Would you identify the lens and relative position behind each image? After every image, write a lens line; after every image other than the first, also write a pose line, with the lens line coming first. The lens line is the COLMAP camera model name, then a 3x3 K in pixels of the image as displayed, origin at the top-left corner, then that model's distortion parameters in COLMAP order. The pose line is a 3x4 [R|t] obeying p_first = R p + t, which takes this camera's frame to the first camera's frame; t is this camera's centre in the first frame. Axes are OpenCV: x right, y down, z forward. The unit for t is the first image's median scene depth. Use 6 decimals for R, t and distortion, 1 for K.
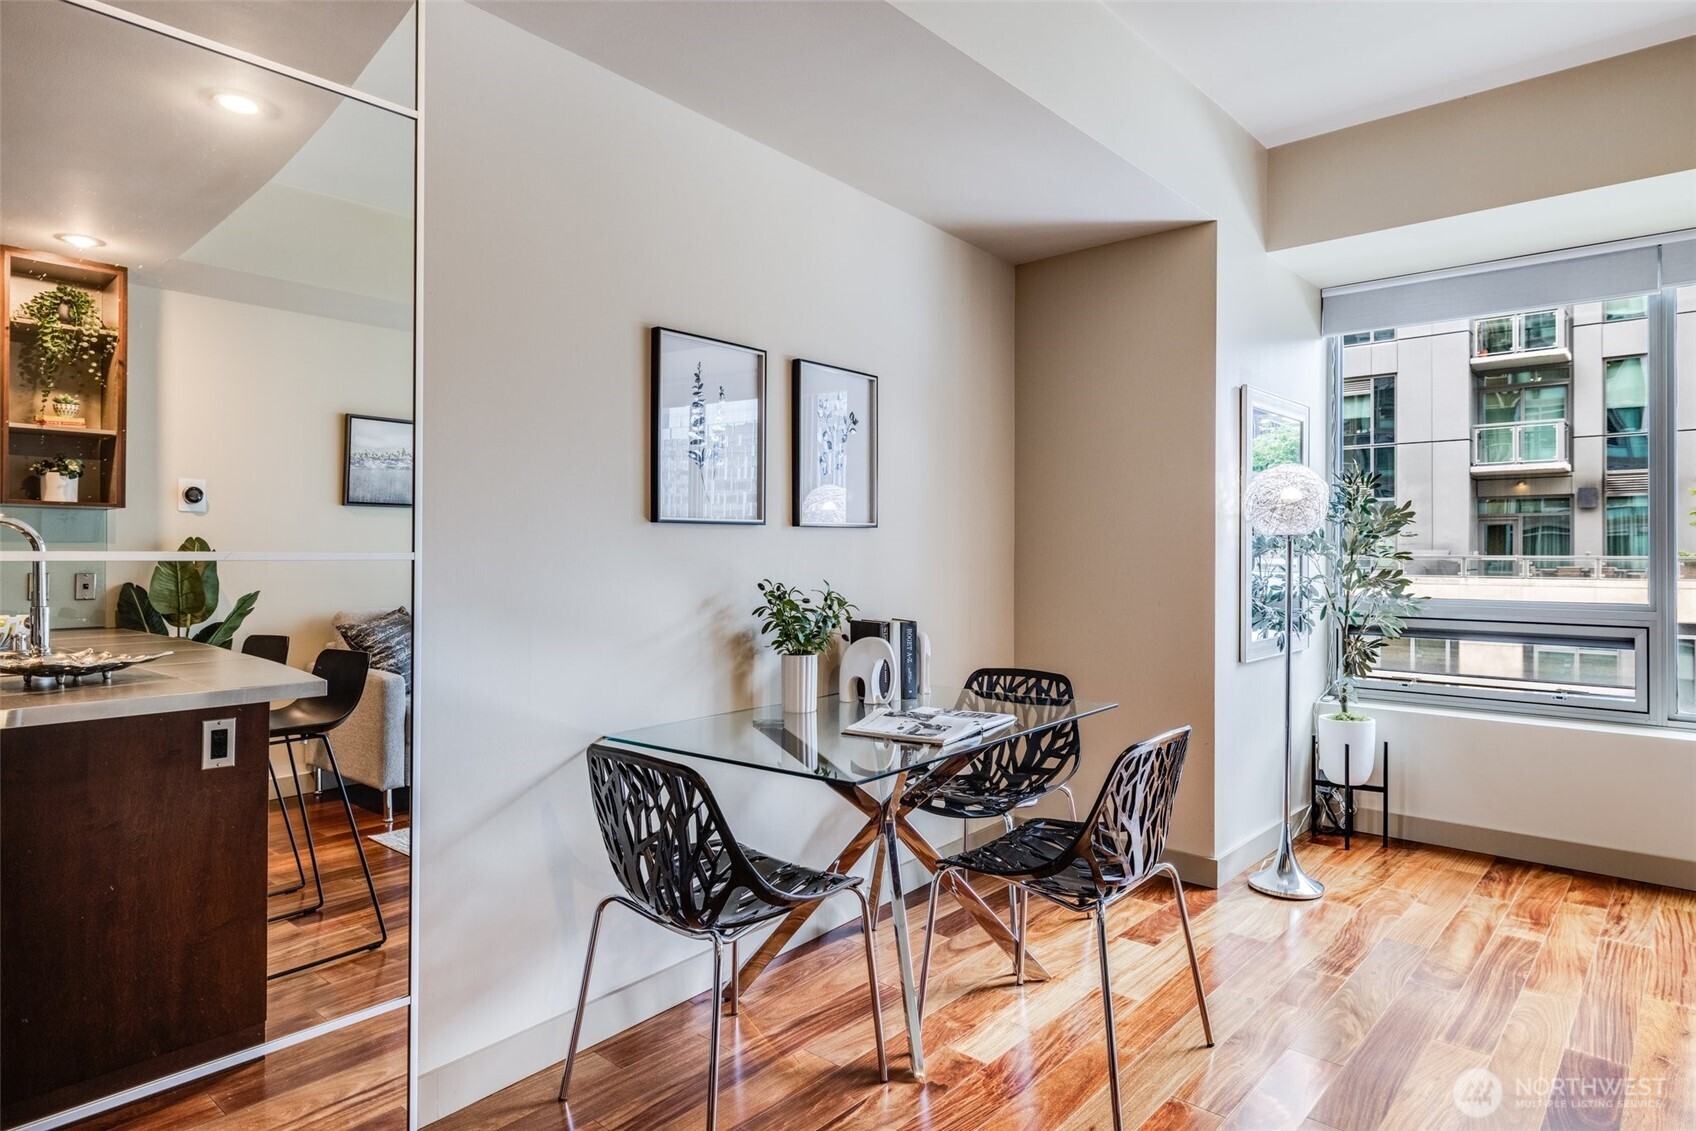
lens RADIAL K [[972.0, 0, 843.8], [0, 972.0, 547.7], [0, 0, 1]] dist [0.004376, -0.002063]
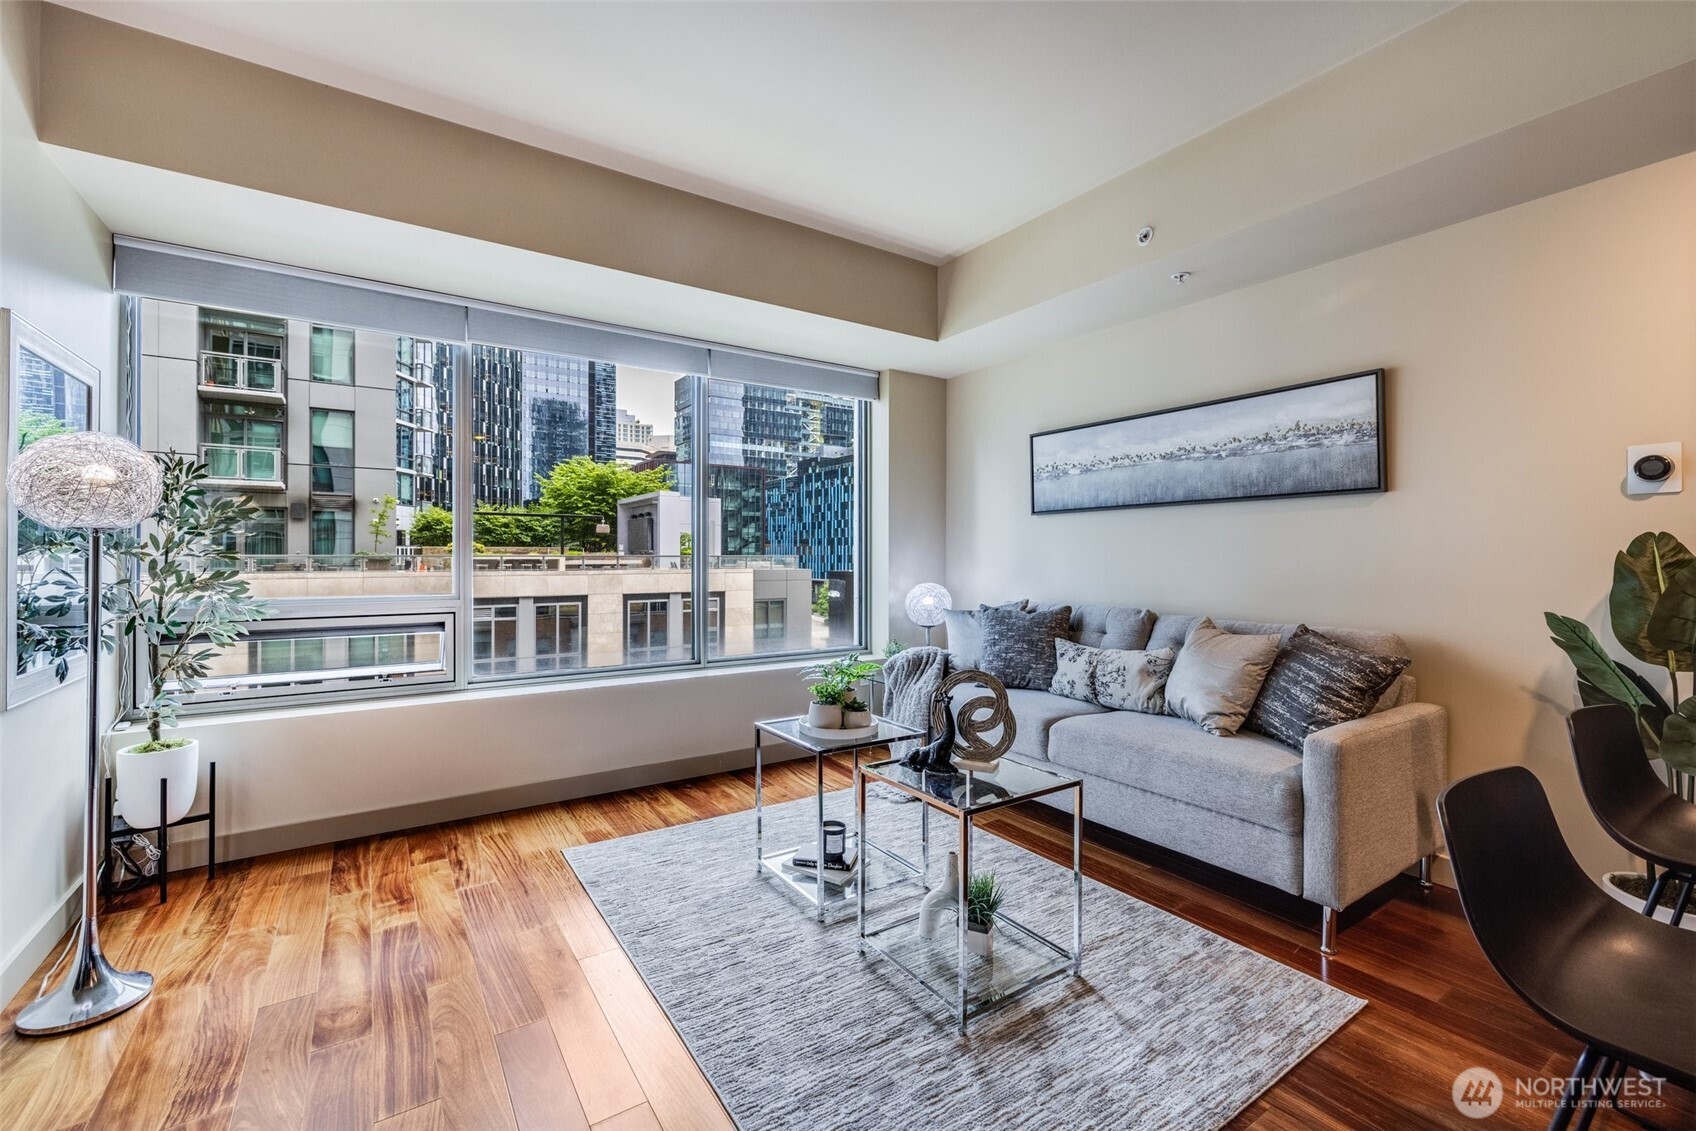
lens RADIAL K [[711.1, 0, 847.2], [0, 711.1, 554.6], [0, 0, 1]] dist [0.000964, 0.000146]
pose [[0.243897, -0.001045, 0.969801, 0.062351], [-0.006984, 0.999972, 0.002834, 0.001603], [-0.969776, -0.007464, 0.243883, 0.274887]]
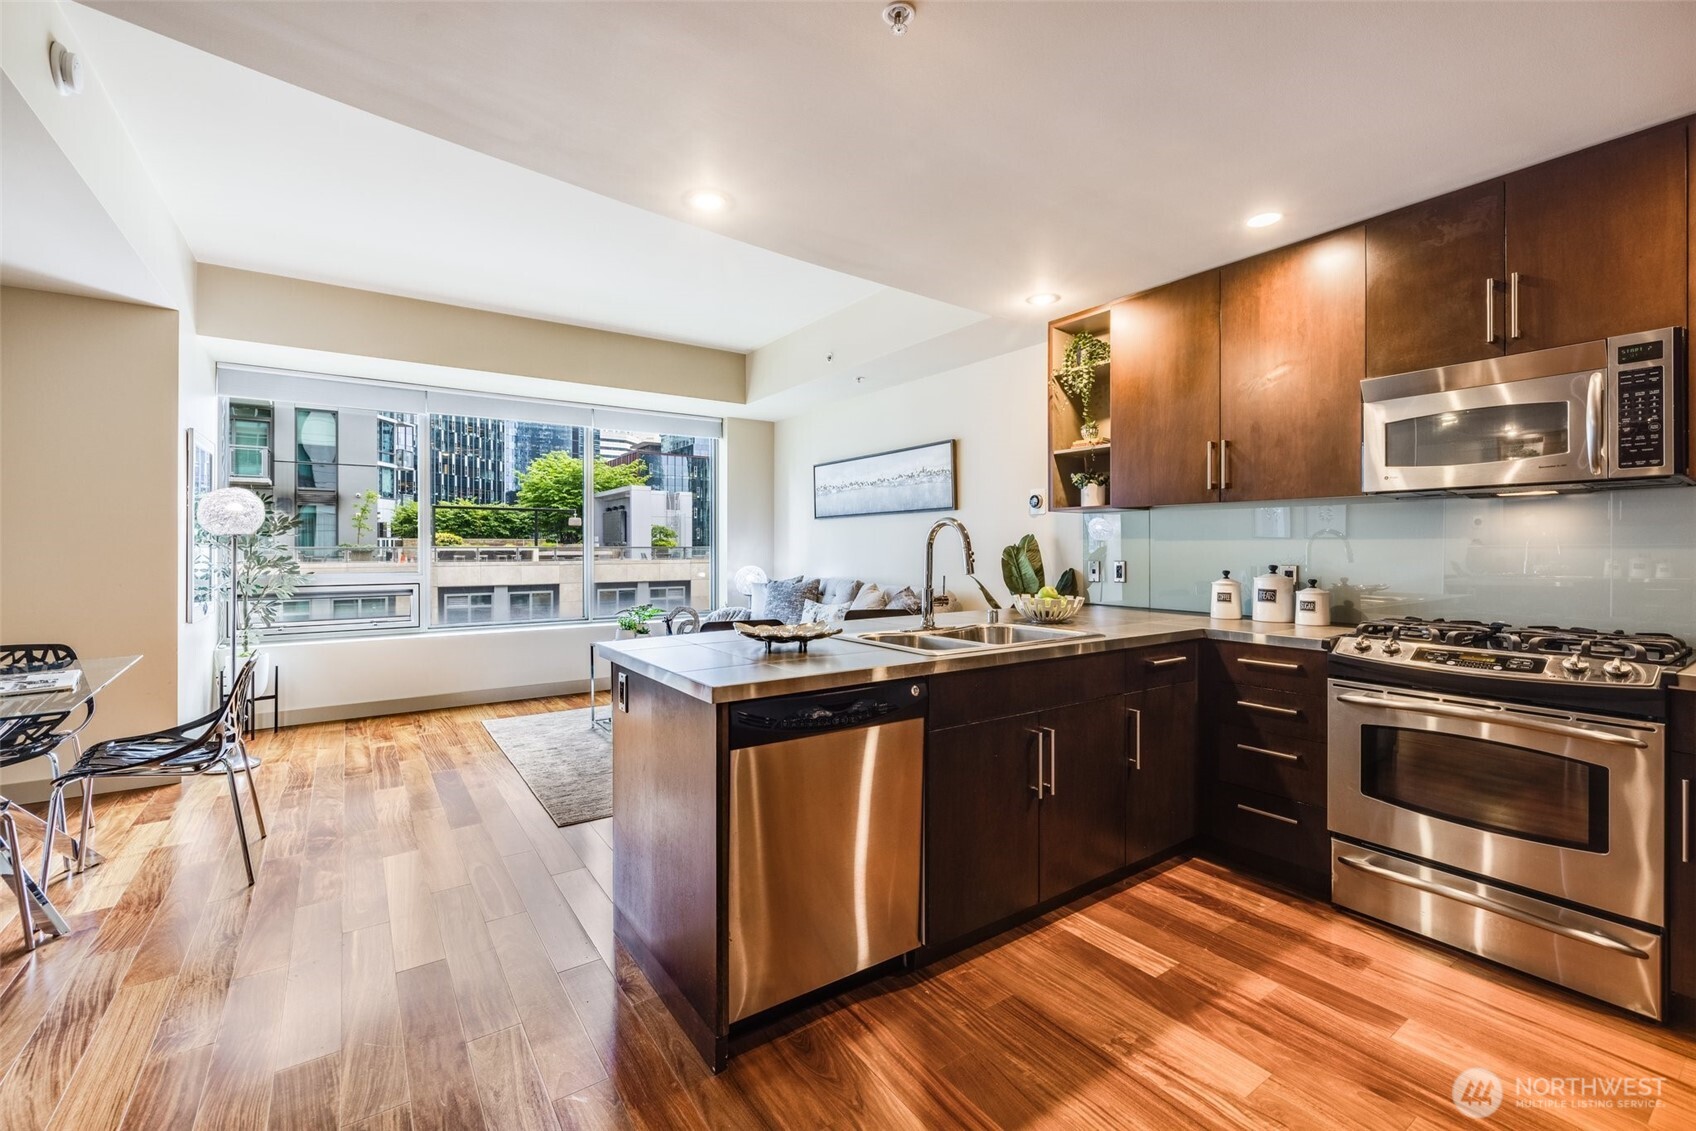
lens RADIAL K [[711.1, 0, 848.8], [0, 711.1, 549.6], [0, 0, 1]] dist [0.000964, 0.000146]
pose [[0.224236, -0.007102, 0.974509, -0.359889], [-0.005393, 0.999949, 0.008528, -0.003196], [-0.974520, -0.007167, 0.224186, -0.160729]]
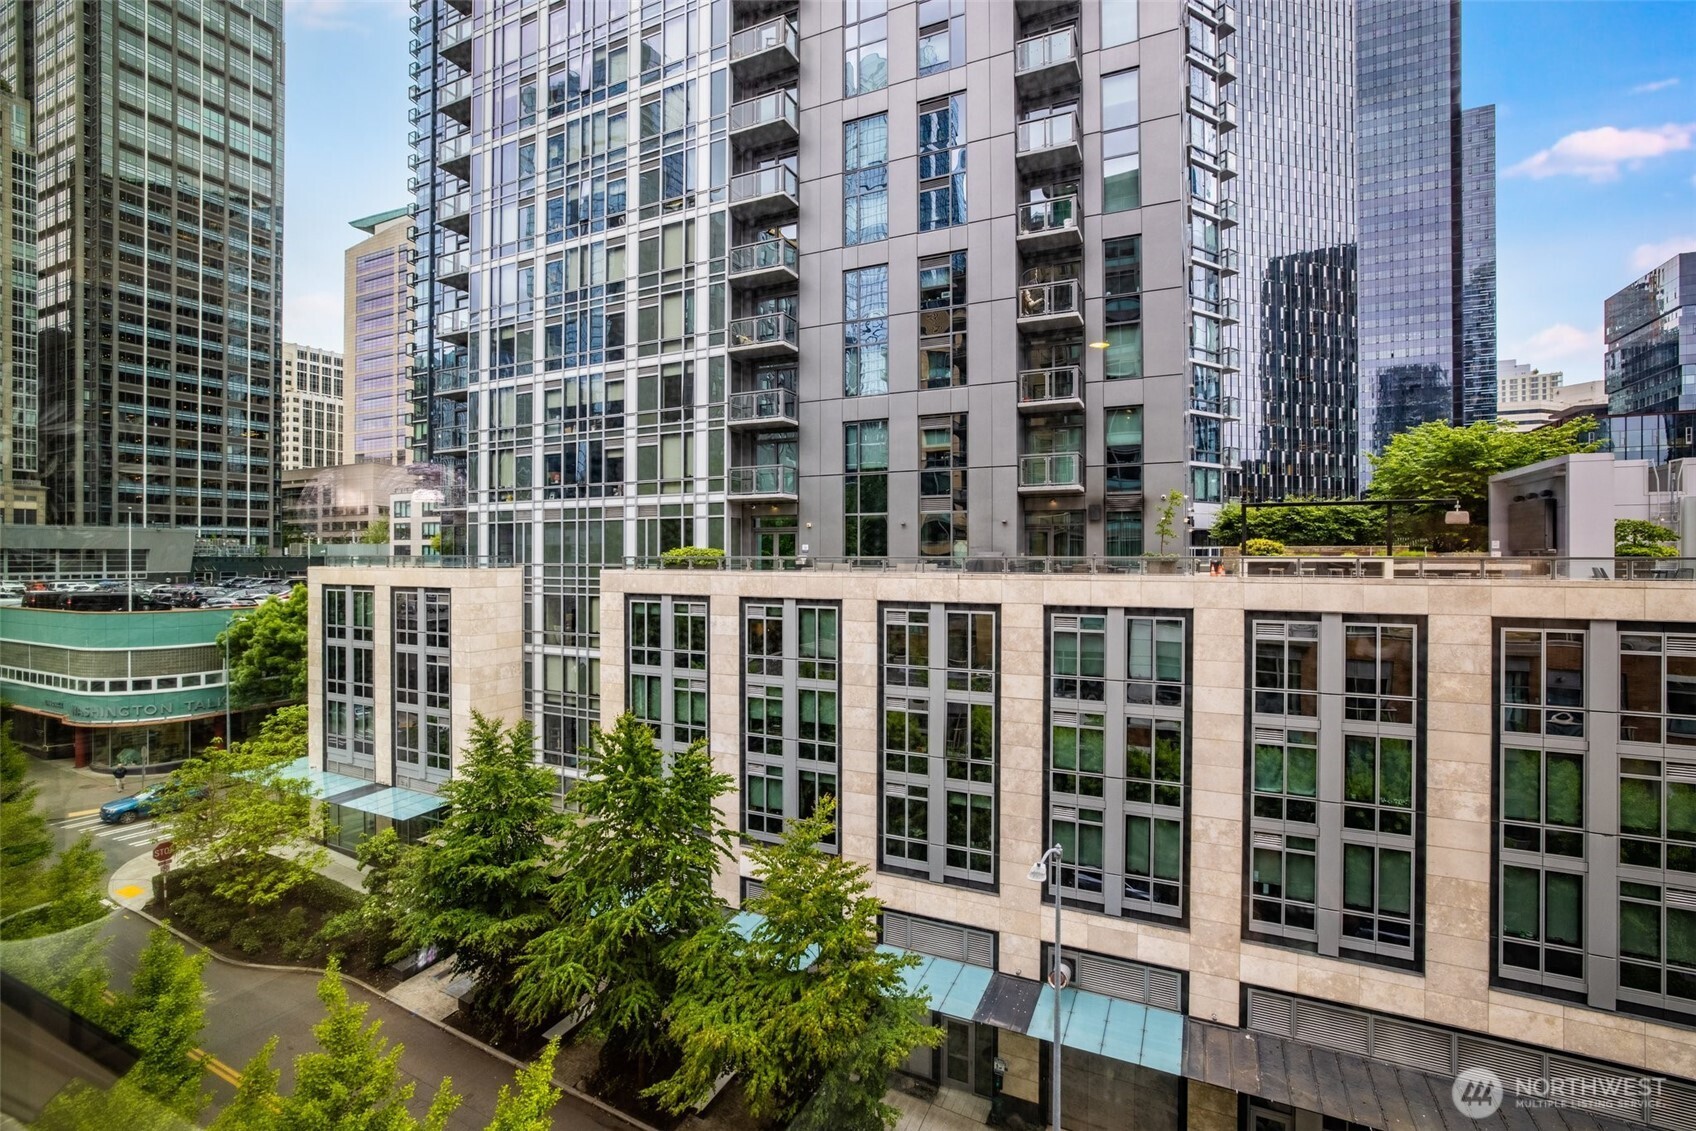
lens RADIAL K [[757.2, 0, 846.9], [0, 757.2, 554.3], [0, 0, 1]] dist [-0.027176, 0.009388]
pose [[0.957822, -0.001942, 0.287356, 0.950434], [0.000264, 0.999983, 0.005880, -0.001402], [-0.287363, -0.005556, 0.957806, 0.721548]]
